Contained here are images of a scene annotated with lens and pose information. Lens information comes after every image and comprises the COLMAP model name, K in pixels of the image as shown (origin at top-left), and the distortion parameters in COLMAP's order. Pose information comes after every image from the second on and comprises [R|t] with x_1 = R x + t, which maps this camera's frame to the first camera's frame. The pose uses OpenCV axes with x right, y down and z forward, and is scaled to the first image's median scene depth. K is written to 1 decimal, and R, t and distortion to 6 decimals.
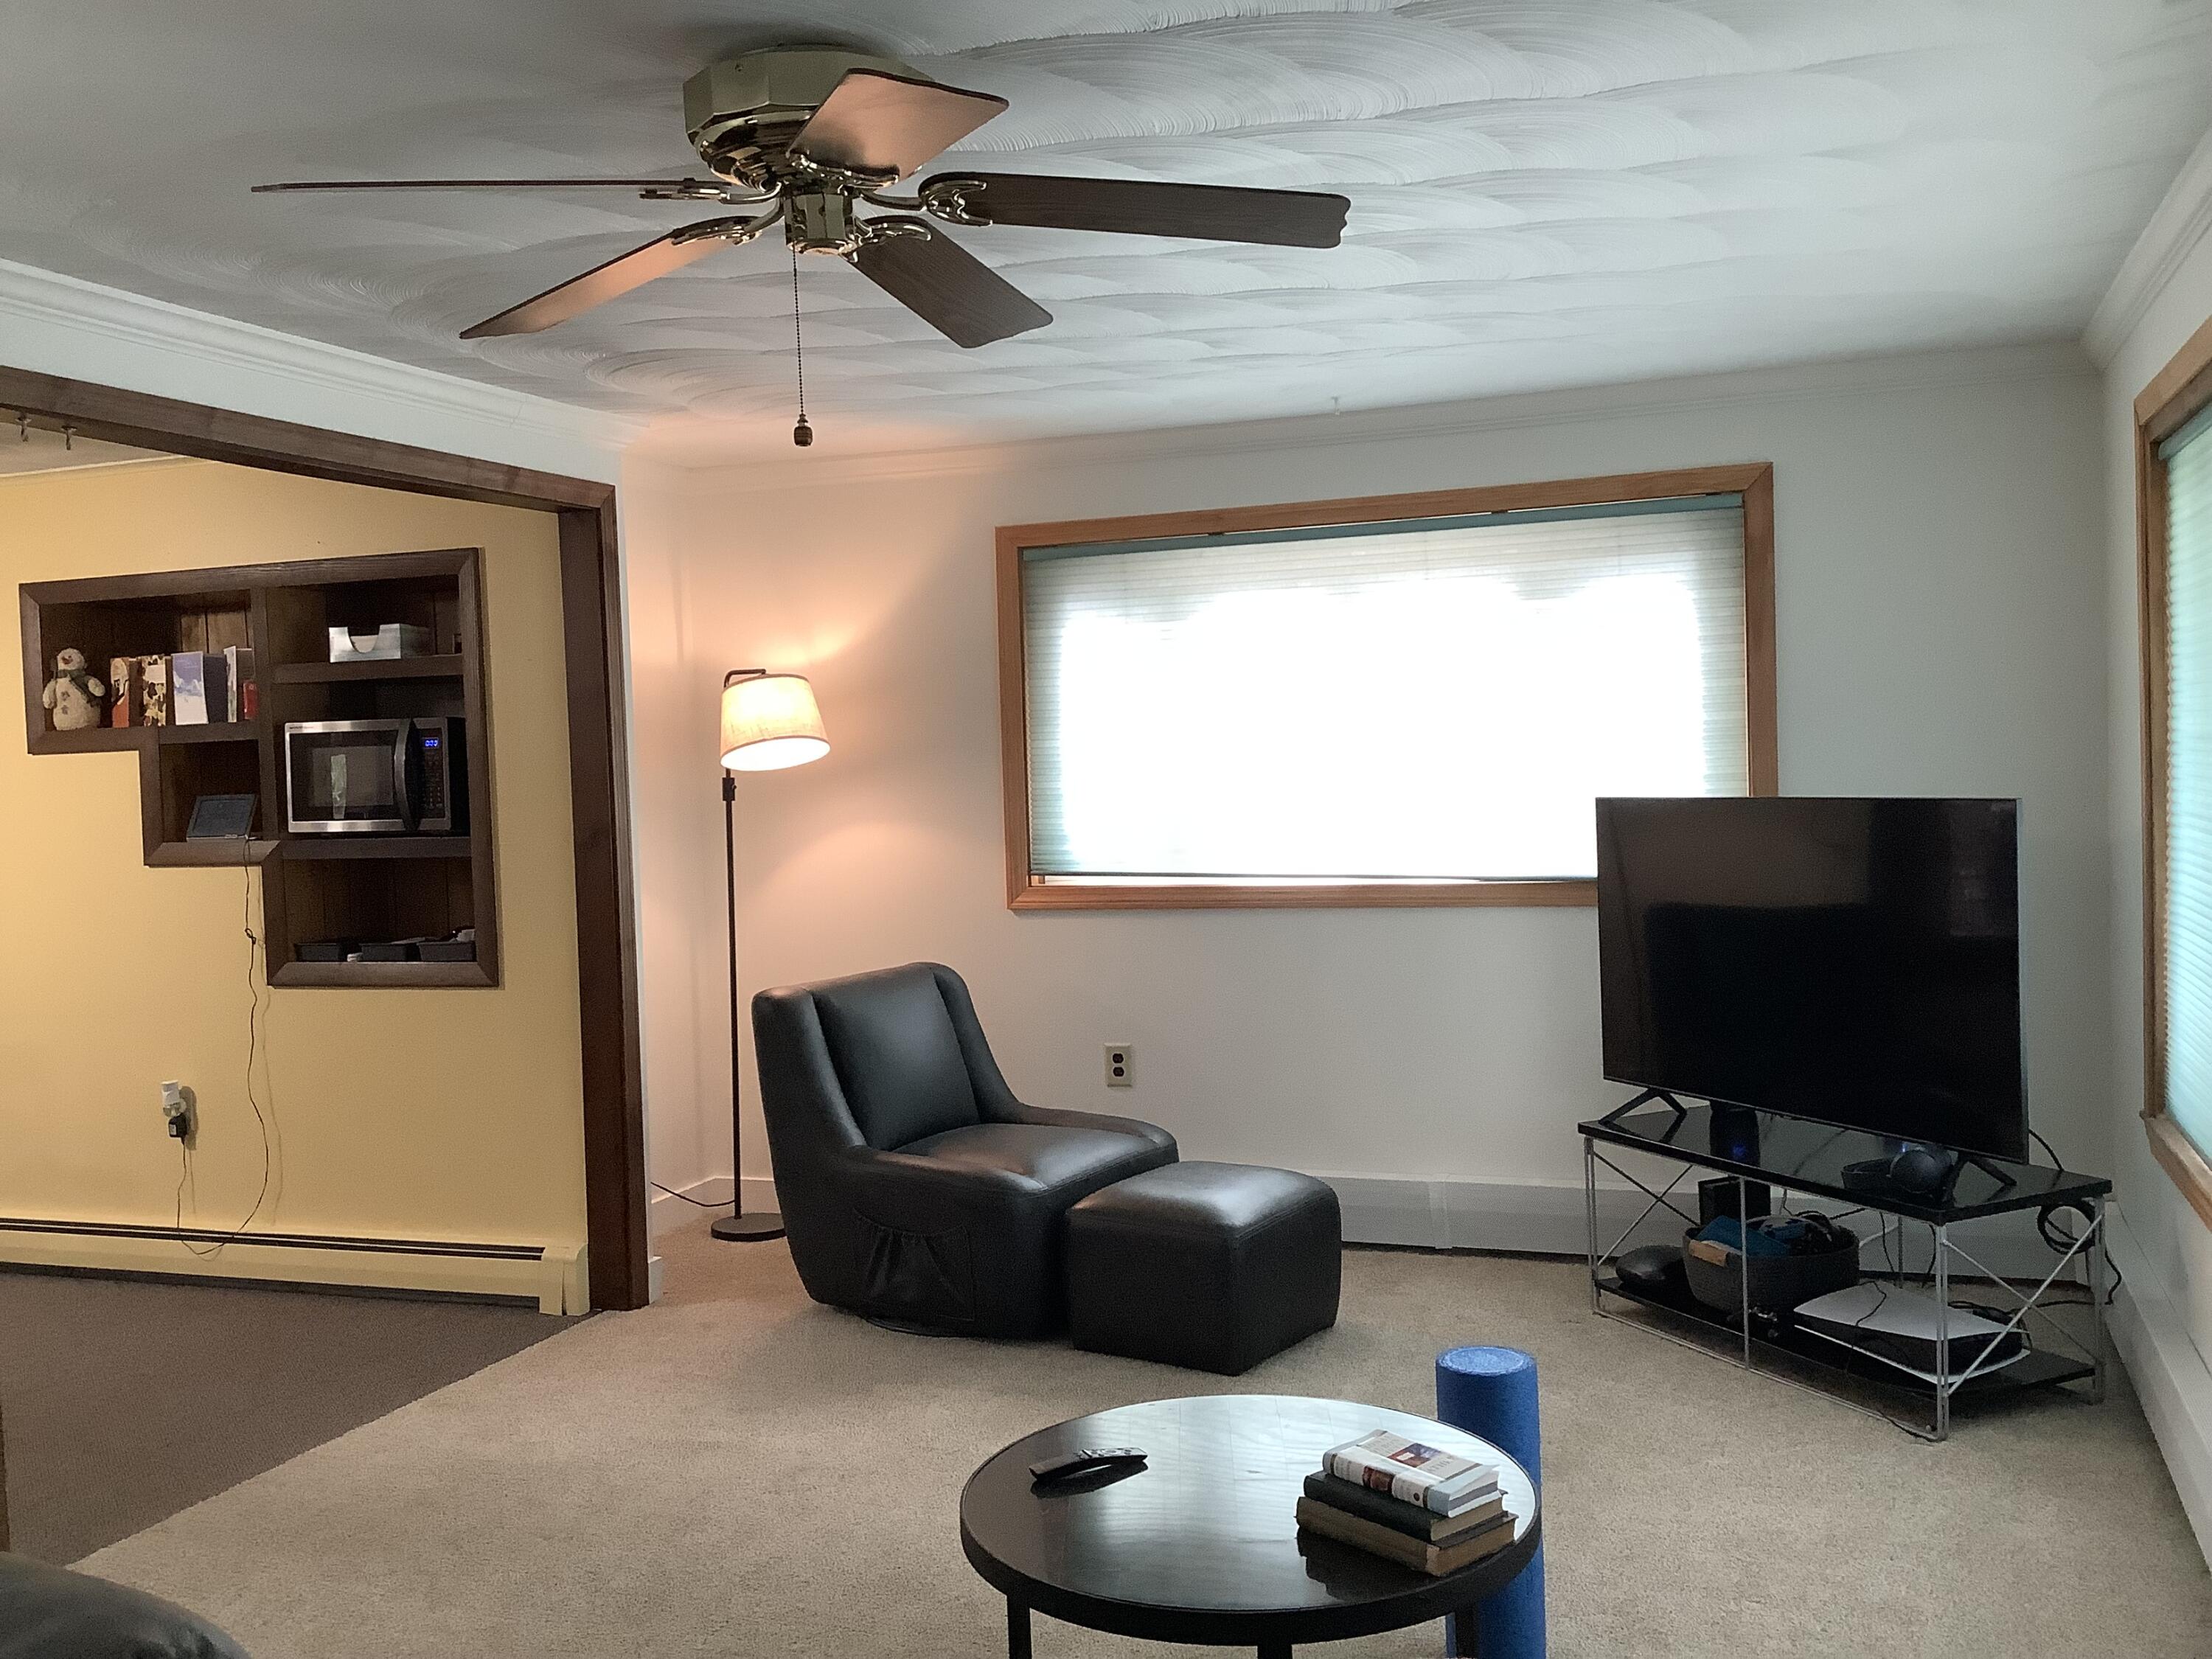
lens RADIAL K [[2019.2, 0, 1106.0], [0, 2019.2, 829.5], [0, 0, 1]] dist [0.047038, -0.014477]
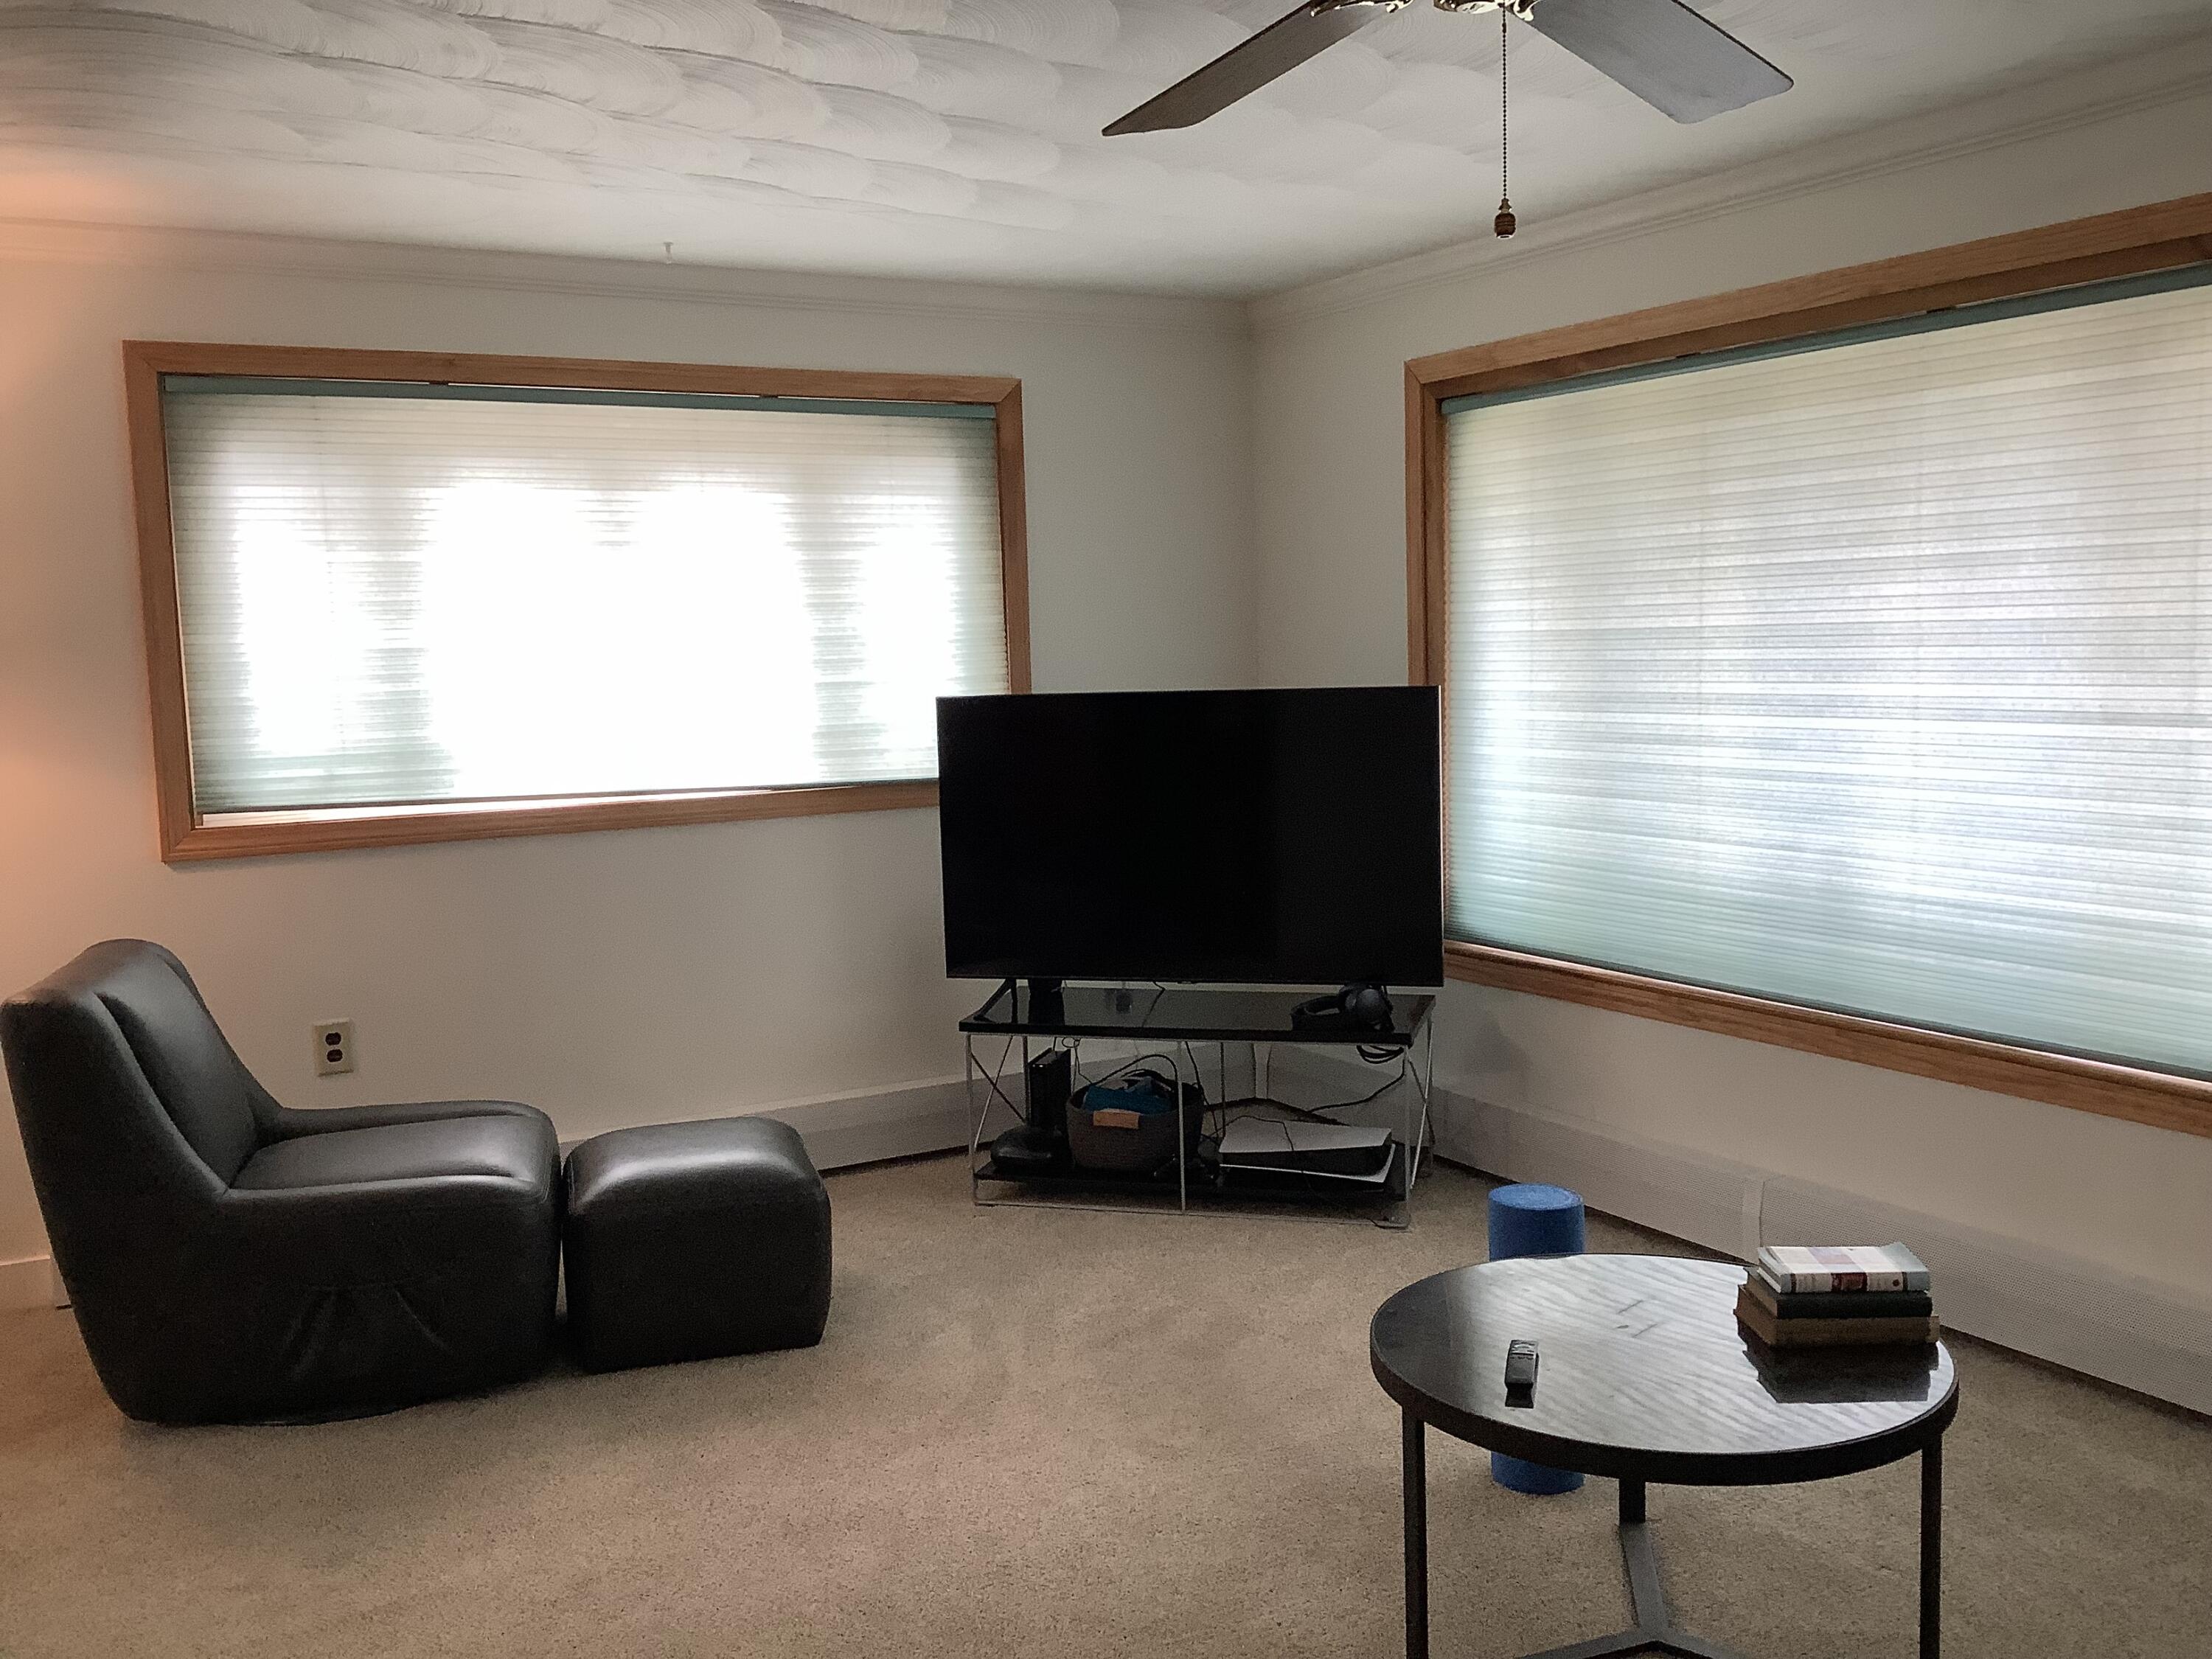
lens RADIAL K [[2003.7, 0, 1109.3], [0, 2003.7, 839.9], [0, 0, 1]] dist [0.093148, -0.193676]
pose [[0.638442, -0.061666, 0.767196, -0.768878], [0.034479, 0.998076, 0.051532, 0.009818], [-0.768897, -0.006448, 0.639340, 0.494845]]
